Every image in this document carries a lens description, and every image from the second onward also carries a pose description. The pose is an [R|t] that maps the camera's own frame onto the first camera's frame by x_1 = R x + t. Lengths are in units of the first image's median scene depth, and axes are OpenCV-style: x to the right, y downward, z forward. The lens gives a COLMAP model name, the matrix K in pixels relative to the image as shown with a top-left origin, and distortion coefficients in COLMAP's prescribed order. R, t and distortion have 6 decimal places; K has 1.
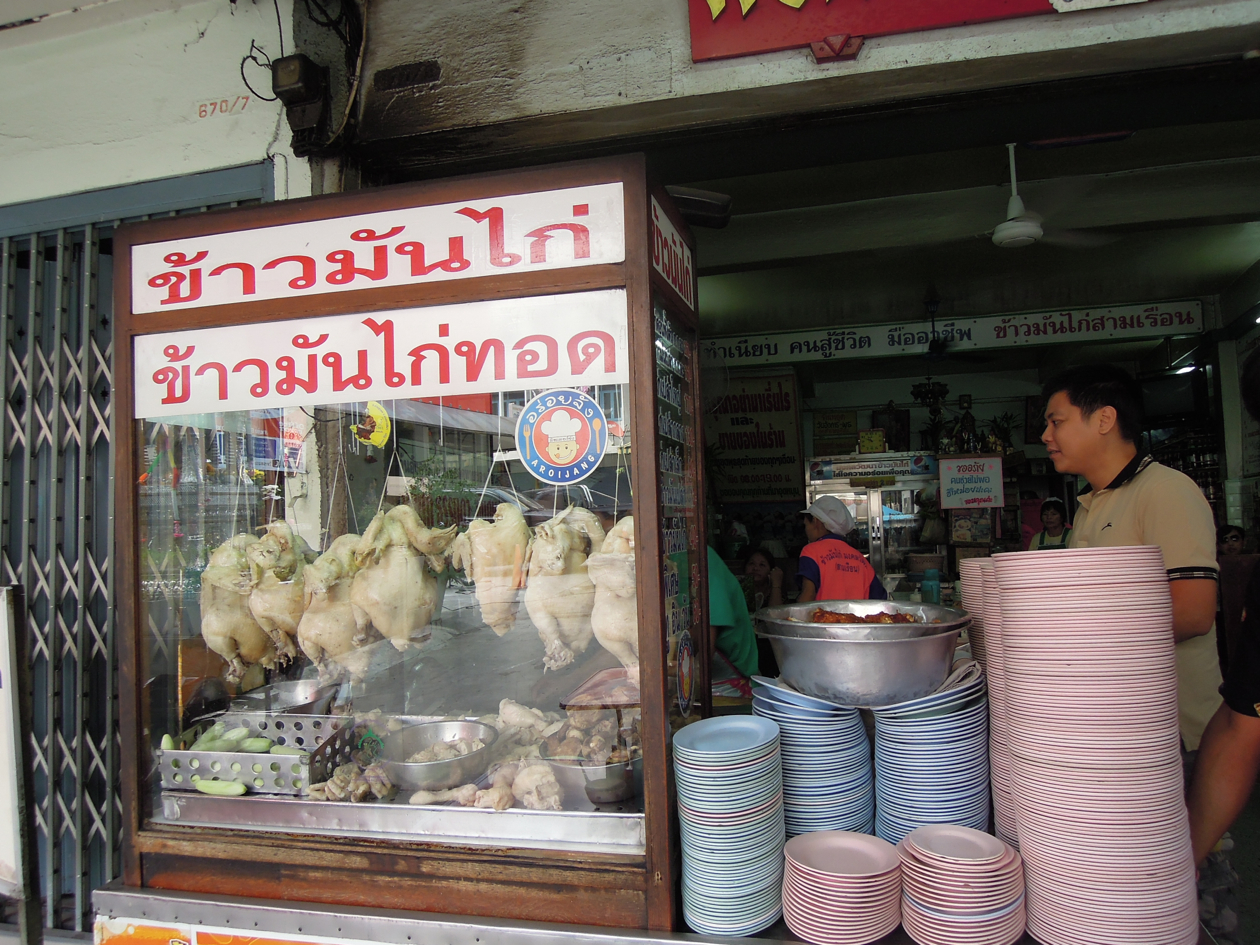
lens RADIAL K [[892.8, 0, 629.4], [0, 892.8, 474.4], [0, 0, 1]] dist [-0.032425, 0.007805]
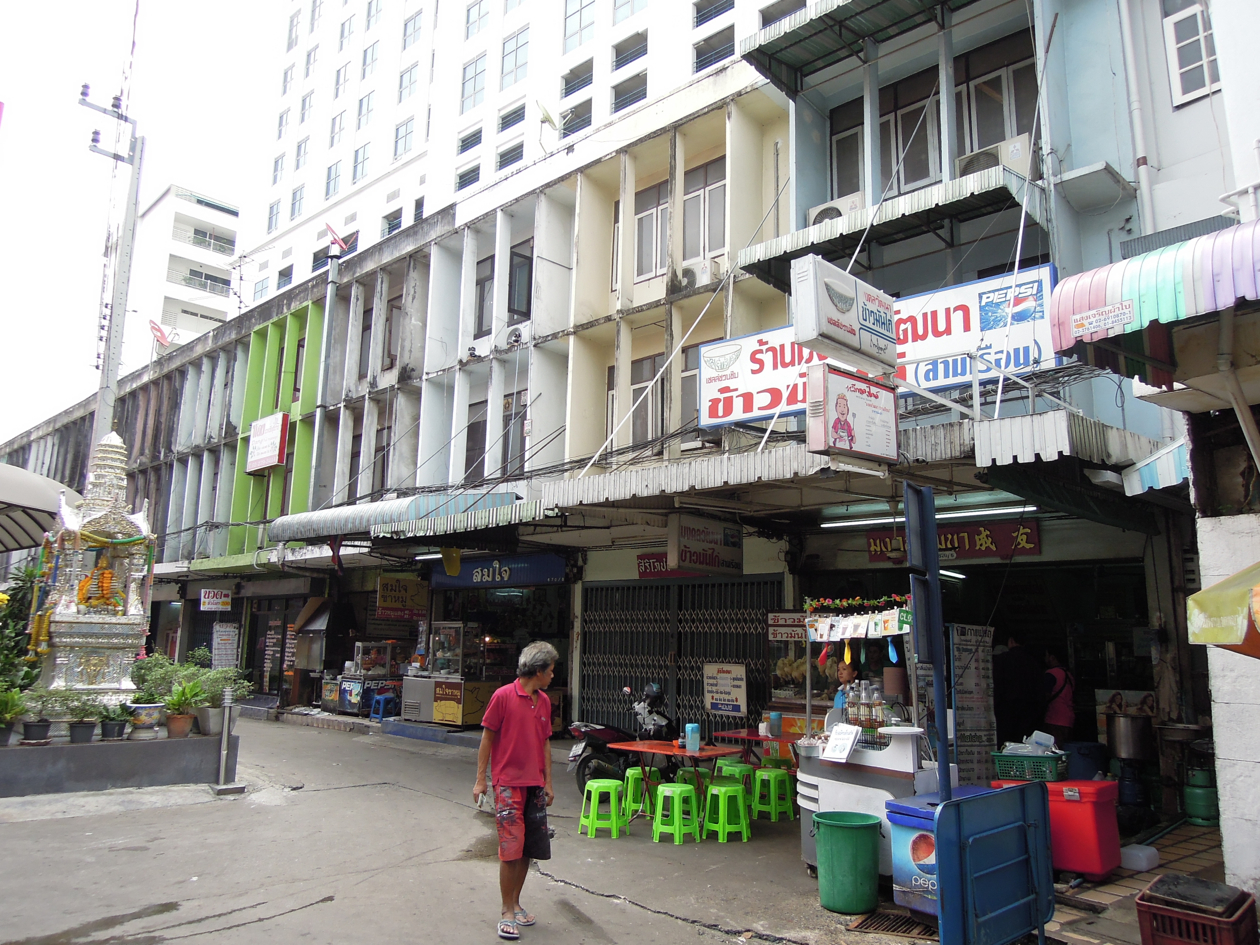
lens RADIAL K [[892.8, 0, 634.3], [0, 892.8, 474.4], [0, 0, 1]] dist [-0.032425, 0.007805]
pose [[0.876480, -0.038050, -0.479933, 1.814278], [-0.017238, 0.993753, -0.110266, -0.541051], [0.481130, 0.104919, 0.870348, -5.436005]]
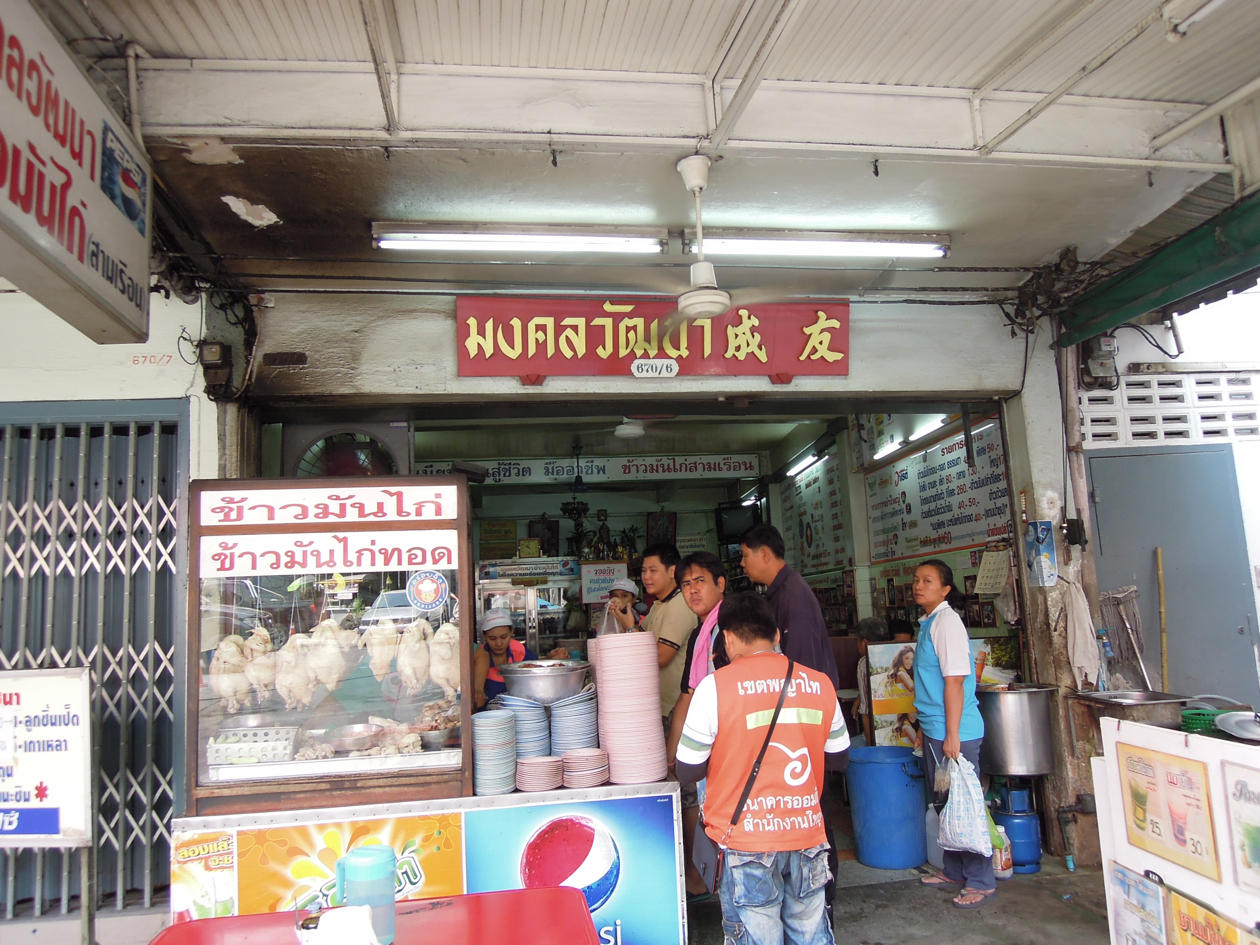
lens RADIAL K [[892.8, 0, 621.0], [0, 892.8, 475.6], [0, 0, 1]] dist [-0.032425, 0.007805]
pose [[0.929408, 0.041642, 0.366698, -0.415811], [-0.005788, 0.995136, -0.098338, -0.100636], [-0.369010, 0.089274, 0.925128, -1.223966]]
